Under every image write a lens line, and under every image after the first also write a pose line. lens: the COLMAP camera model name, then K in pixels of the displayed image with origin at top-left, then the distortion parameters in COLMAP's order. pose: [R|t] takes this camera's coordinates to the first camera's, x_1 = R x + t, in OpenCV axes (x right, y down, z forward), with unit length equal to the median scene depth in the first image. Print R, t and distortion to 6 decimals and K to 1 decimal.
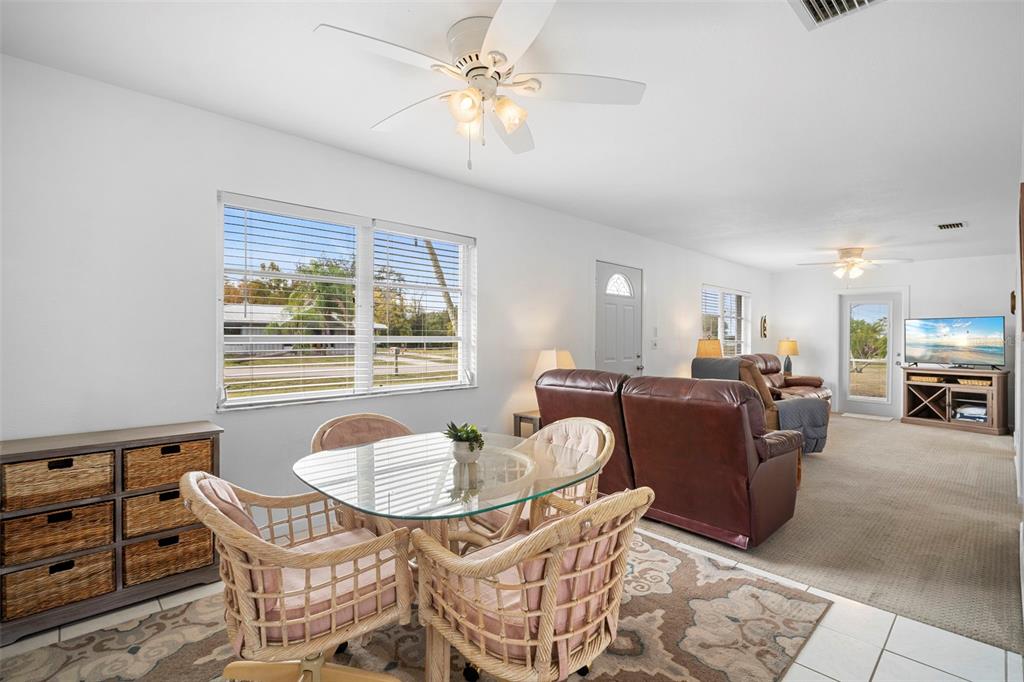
lens RADIAL K [[477.2, 0, 512.0], [0, 477.2, 341.0], [0, 0, 1]] dist [-0.002069, -0.006086]
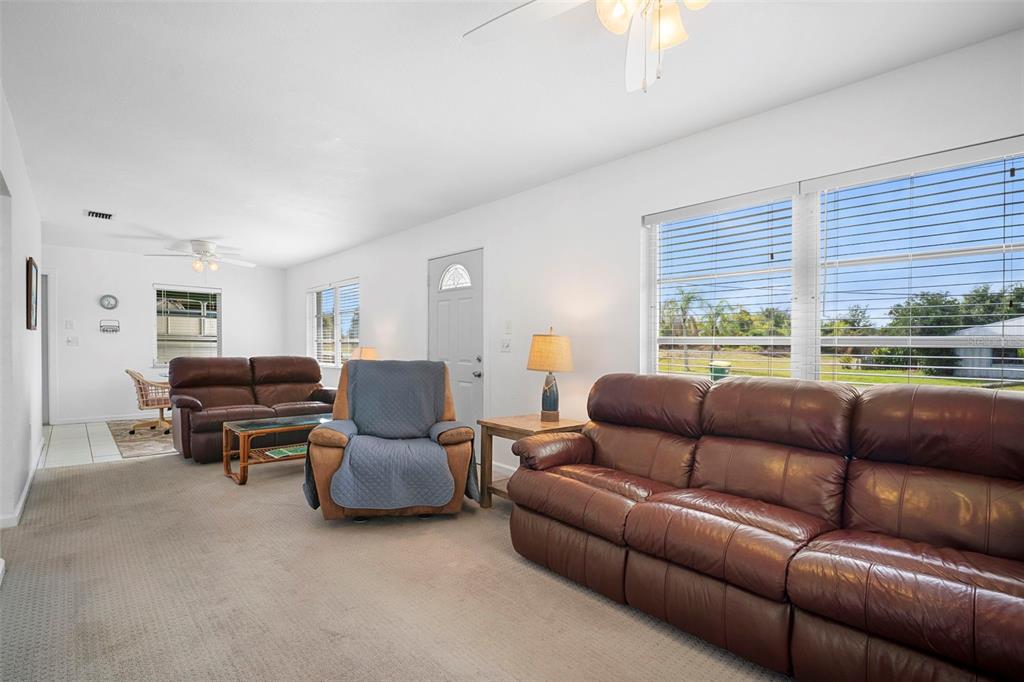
lens RADIAL K [[468.7, 0, 515.1], [0, 468.7, 354.0], [0, 0, 1]] dist [0.001535, -0.004882]
pose [[0.002077, 0.018898, -0.999819, 0.895673], [-0.008688, 0.999784, 0.018879, 0.006456], [0.999960, 0.008647, 0.002241, 0.908452]]
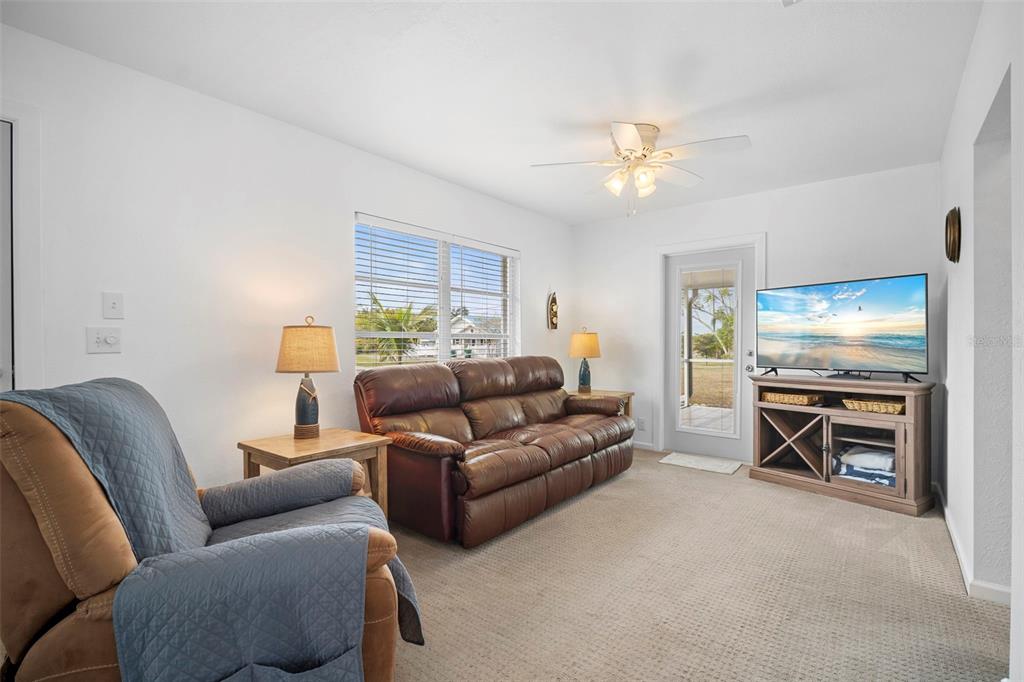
lens RADIAL K [[468.7, 0, 515.1], [0, 468.7, 354.0], [0, 0, 1]] dist [0.001535, -0.004882]
pose [[0.990895, -0.019705, 0.133188, 0.513144], [0.016579, 0.999561, 0.024541, 0.011706], [-0.133613, -0.022110, 0.990787, 0.536131]]
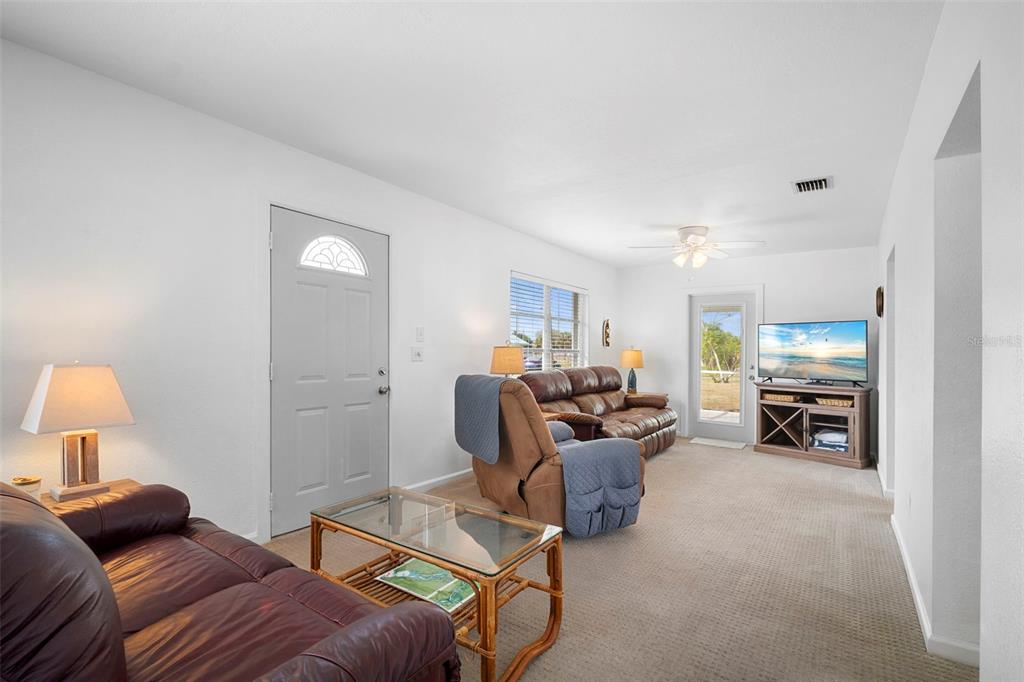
lens RADIAL K [[473.2, 0, 506.9], [0, 473.2, 348.6], [0, 0, 1]] dist [-0.004733, -0.001145]
pose [[0.982204, 0.006099, 0.187717, 0.267716], [-0.005041, 0.999969, -0.006111, 0.003342], [-0.187748, 0.005056, 0.982204, 0.303788]]
